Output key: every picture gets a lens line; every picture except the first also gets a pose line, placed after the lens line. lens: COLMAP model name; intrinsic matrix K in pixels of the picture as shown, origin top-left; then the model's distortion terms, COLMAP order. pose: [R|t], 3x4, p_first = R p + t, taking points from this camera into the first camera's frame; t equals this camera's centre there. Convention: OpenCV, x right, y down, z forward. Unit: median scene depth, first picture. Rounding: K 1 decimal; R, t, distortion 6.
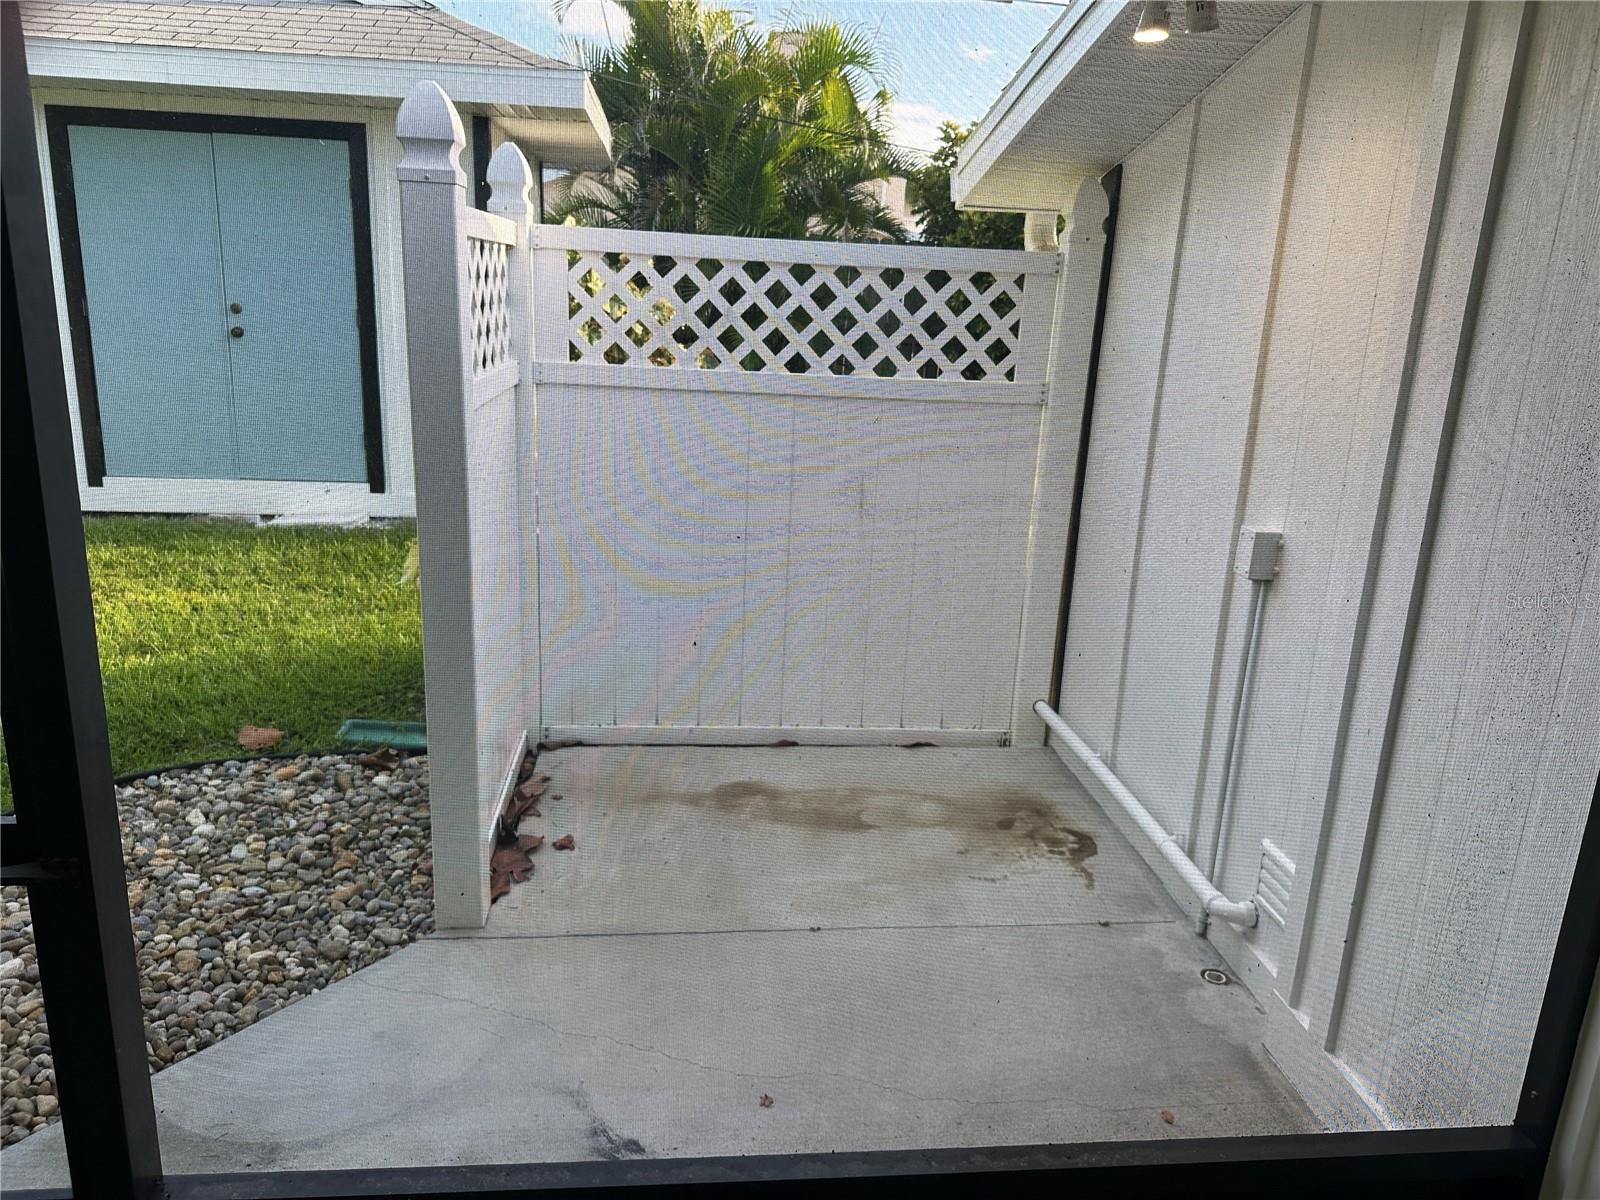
lens RADIAL K [[1117.2, 0, 800.0], [0, 1117.2, 600.0], [0, 0, 1]] dist [0.100792, -0.169974]
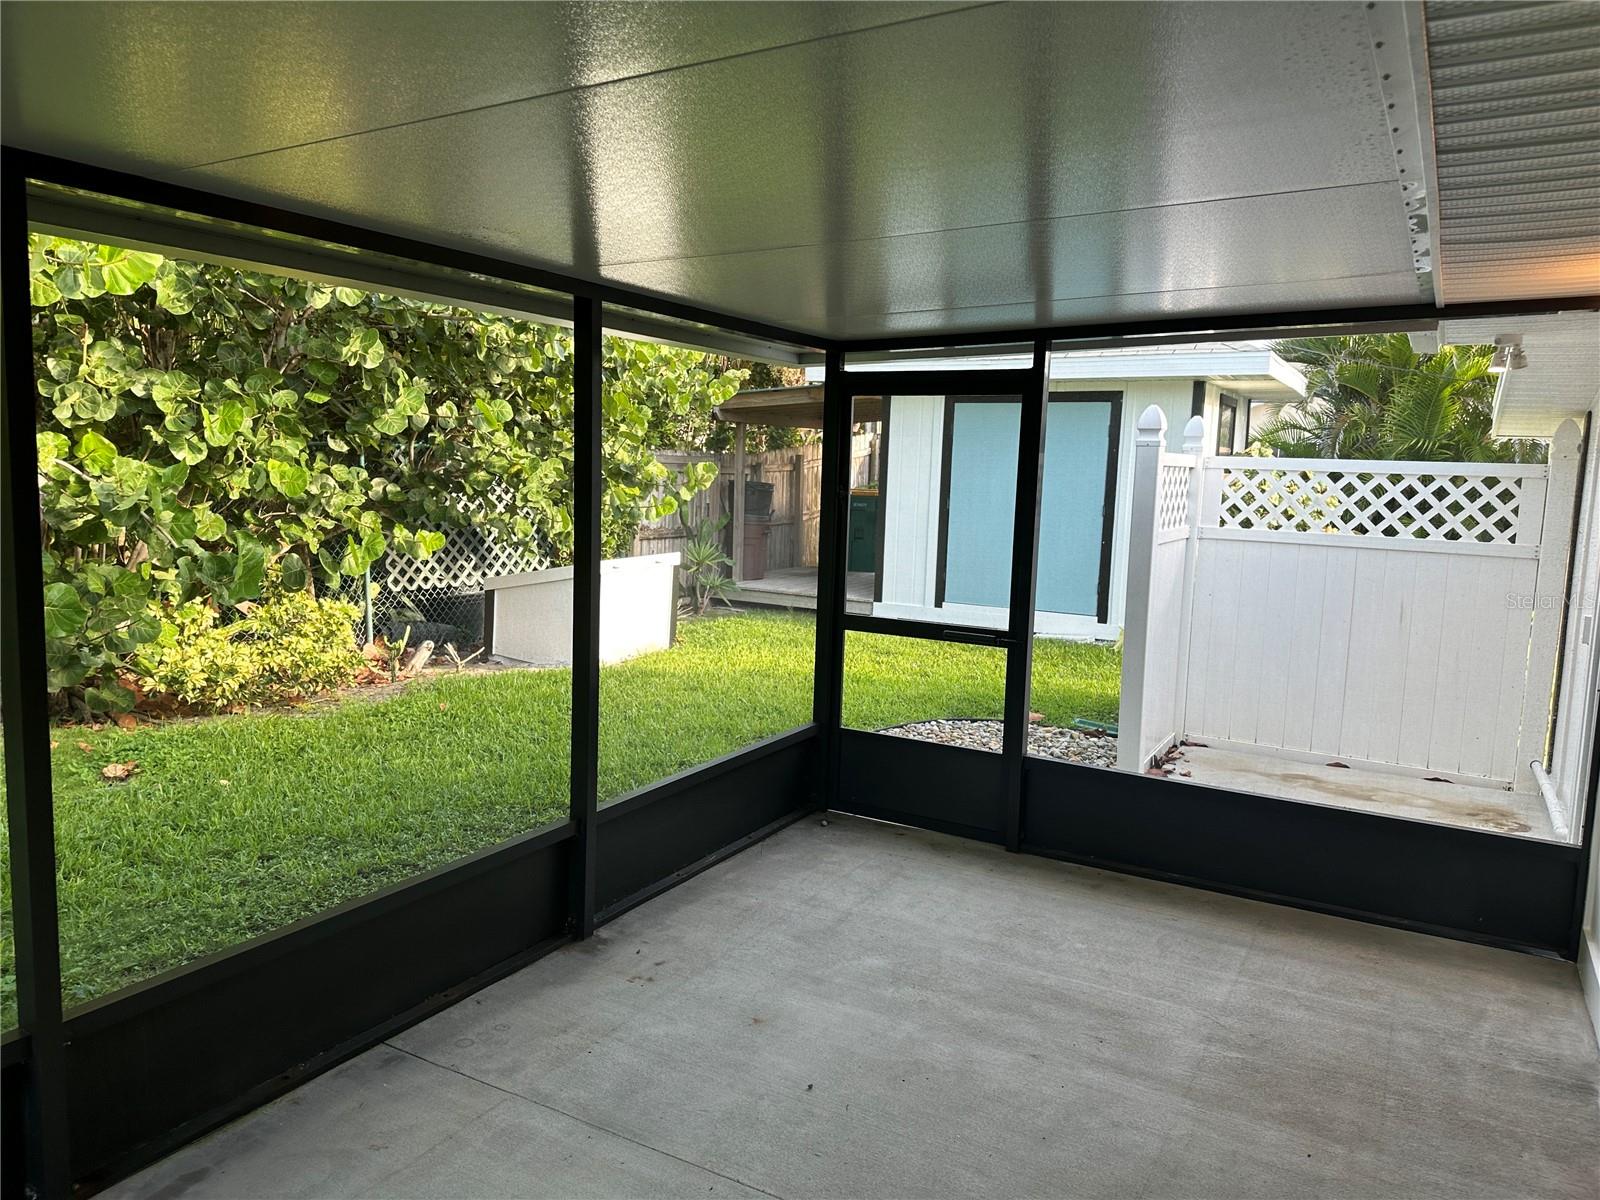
lens RADIAL K [[1130.1, 0, 787.3], [0, 1130.1, 595.6], [0, 0, 1]] dist [0.017143, -0.022771]
pose [[0.811765, 0.048254, -0.581988, 0.283631], [-0.152084, 0.979661, -0.130903, 0.230307], [0.563834, 0.194774, 0.802592, -0.798604]]
